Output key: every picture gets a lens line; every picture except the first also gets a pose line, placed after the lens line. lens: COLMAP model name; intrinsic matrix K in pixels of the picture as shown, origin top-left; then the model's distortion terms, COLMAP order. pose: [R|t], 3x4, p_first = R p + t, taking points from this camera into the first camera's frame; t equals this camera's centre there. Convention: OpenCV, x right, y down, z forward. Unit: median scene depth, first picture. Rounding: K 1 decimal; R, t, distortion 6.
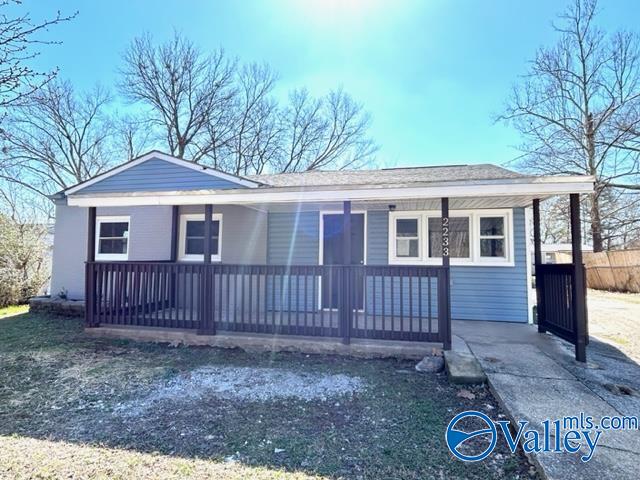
lens RADIAL K [[381.7, 0, 319.1], [0, 381.7, 239.5], [0, 0, 1]] dist [-0.004802, -0.001108]
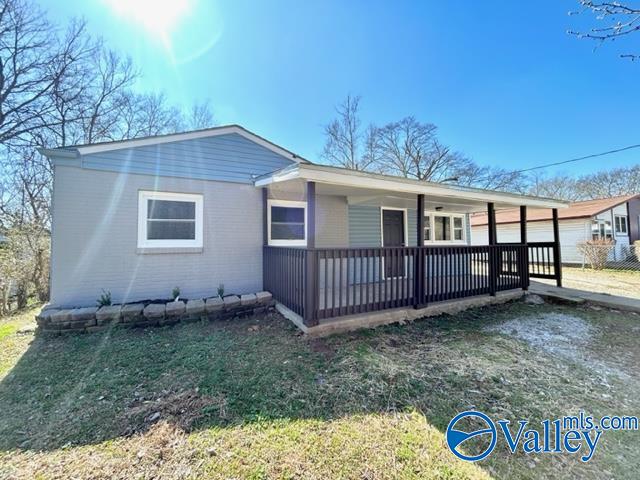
lens RADIAL K [[258.4, 0, 319.9], [0, 258.4, 237.4], [0, 0, 1]] dist [0.004379, 0.000362]
pose [[0.763610, -0.001382, 0.645676, -0.828742], [-0.016065, 0.999647, 0.021138, 0.019628], [-0.645478, -0.026514, 0.763319, 0.484999]]
